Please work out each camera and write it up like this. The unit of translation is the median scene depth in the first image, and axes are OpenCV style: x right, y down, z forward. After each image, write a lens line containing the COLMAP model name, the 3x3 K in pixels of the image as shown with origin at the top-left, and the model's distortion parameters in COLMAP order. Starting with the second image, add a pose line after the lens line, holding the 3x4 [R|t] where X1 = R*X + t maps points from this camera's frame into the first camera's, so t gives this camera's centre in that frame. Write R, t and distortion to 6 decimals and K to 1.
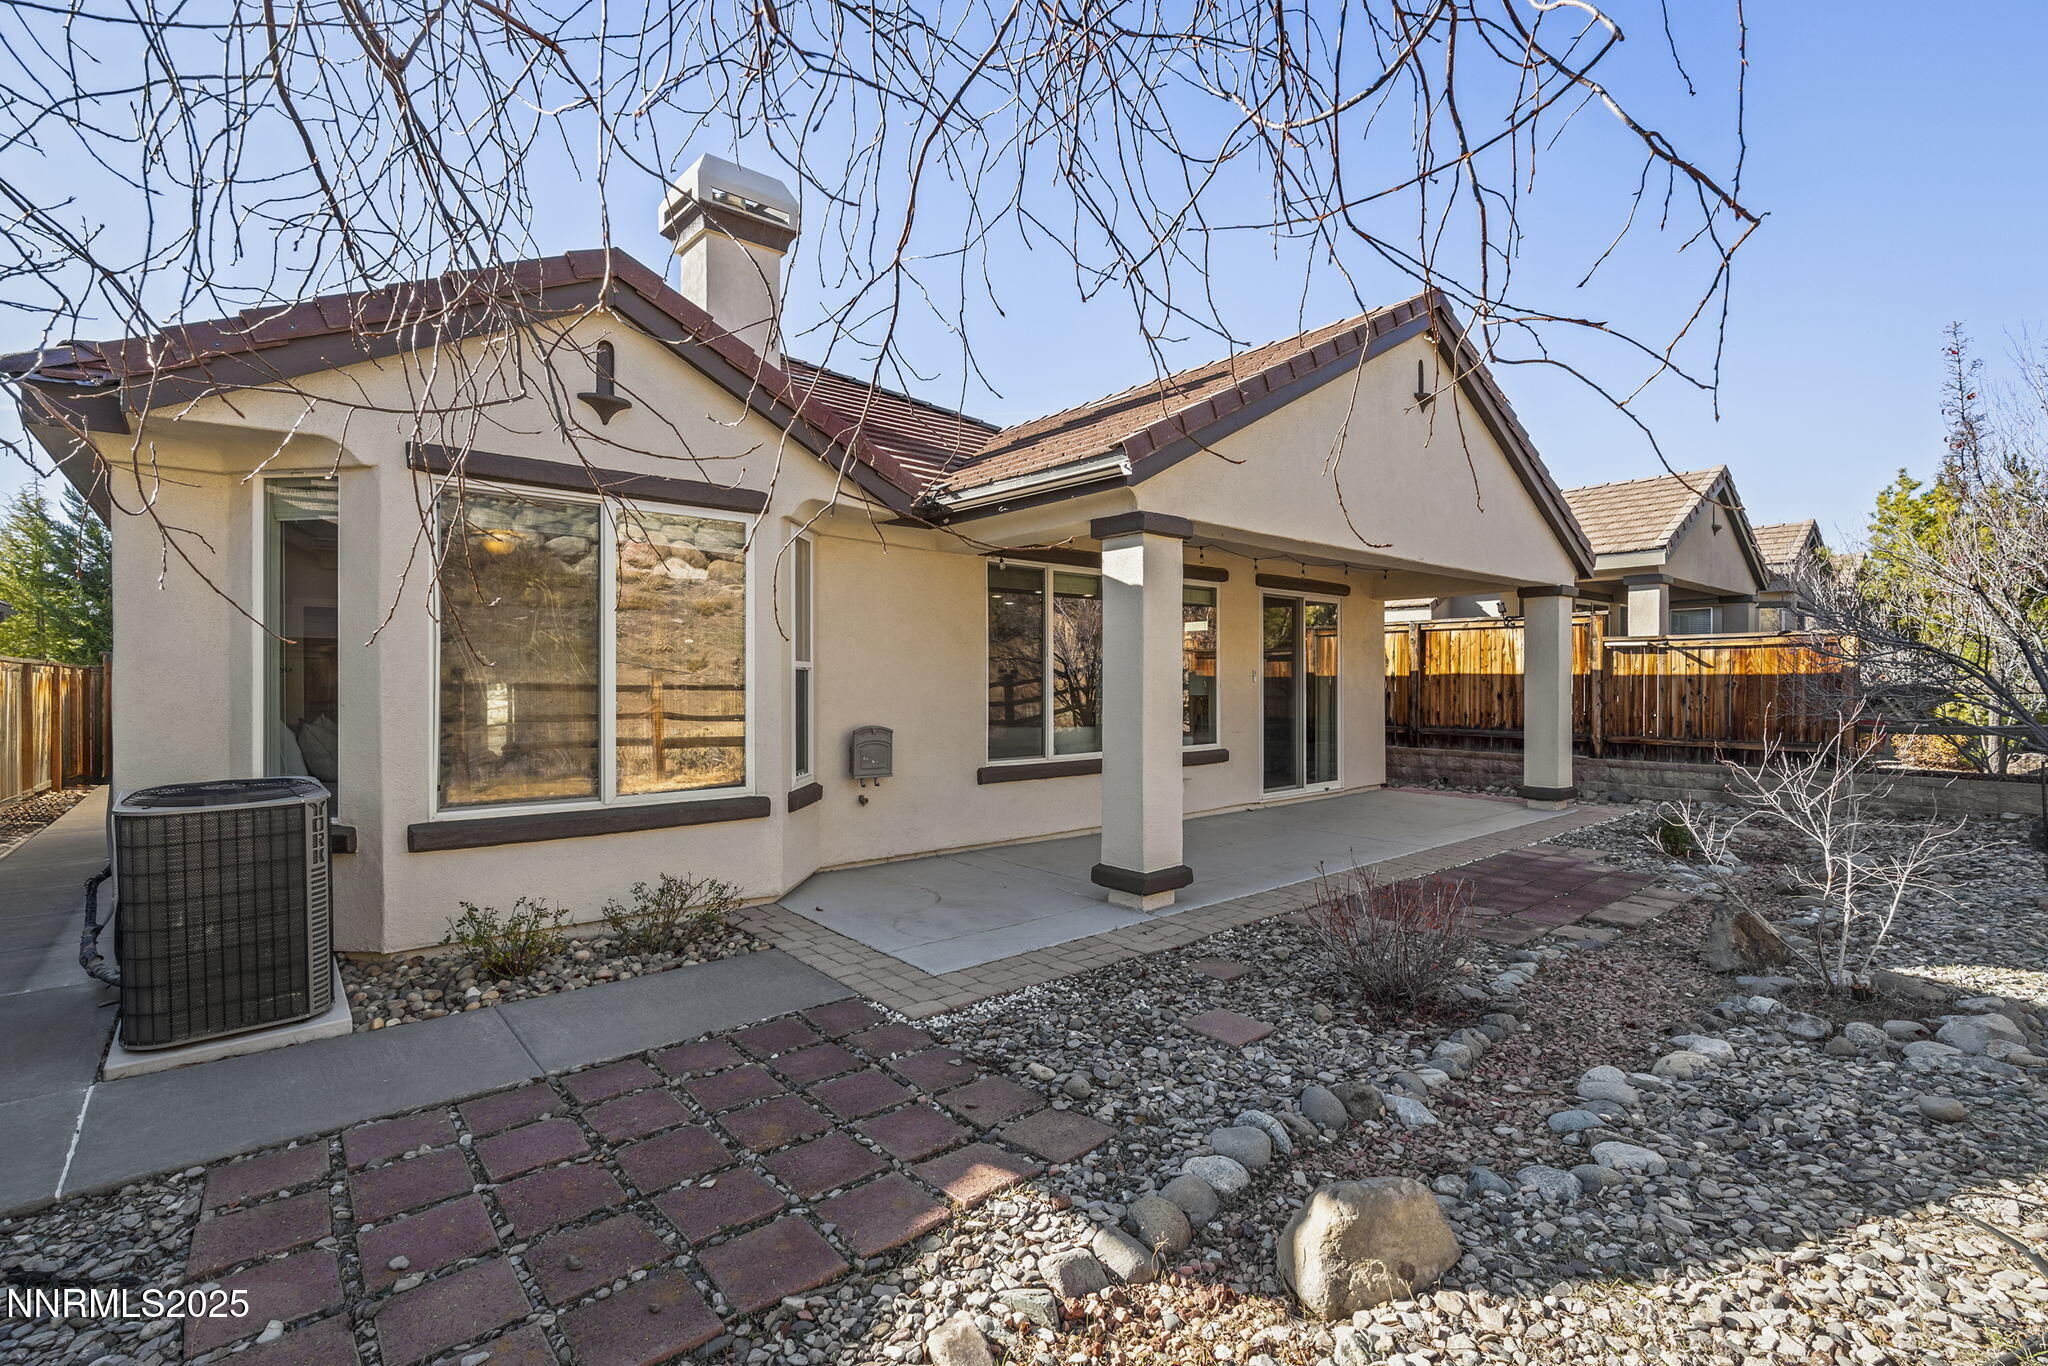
lens RADIAL K [[936.1, 0, 1022.4], [0, 936.1, 681.3], [0, 0, 1]] dist [-0.003116, -0.000084]
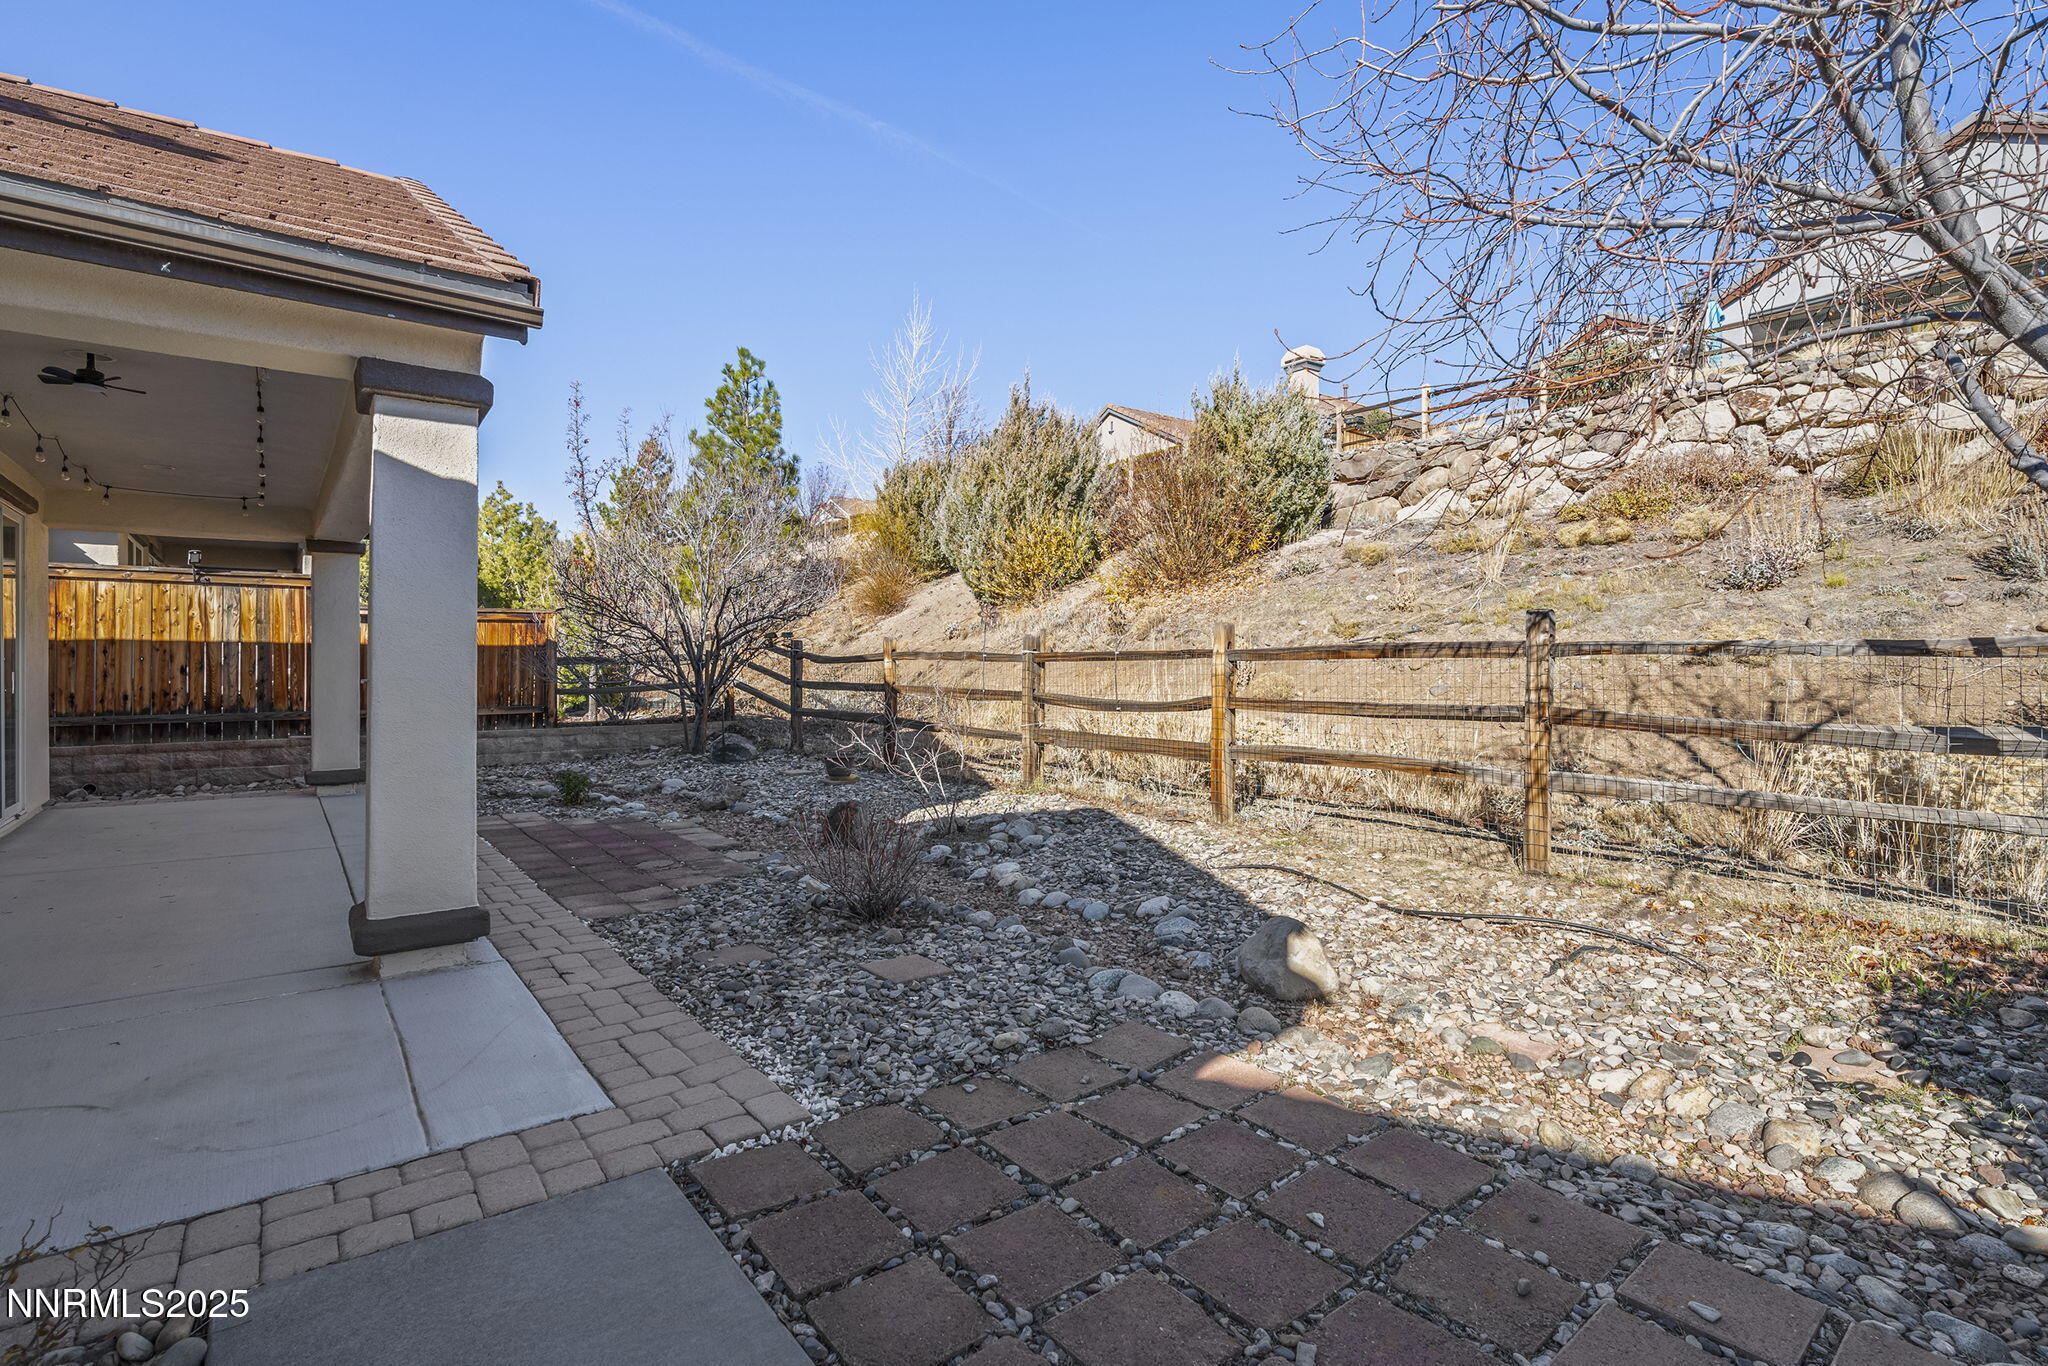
lens RADIAL K [[936.1, 0, 1028.5], [0, 936.1, 668.6], [0, 0, 1]] dist [-0.003116, -0.000084]
pose [[0.036625, -0.004826, 0.999317, -0.519731], [0.002803, 0.999985, 0.004726, 0.027221], [-0.999325, 0.002628, 0.036638, 0.552216]]
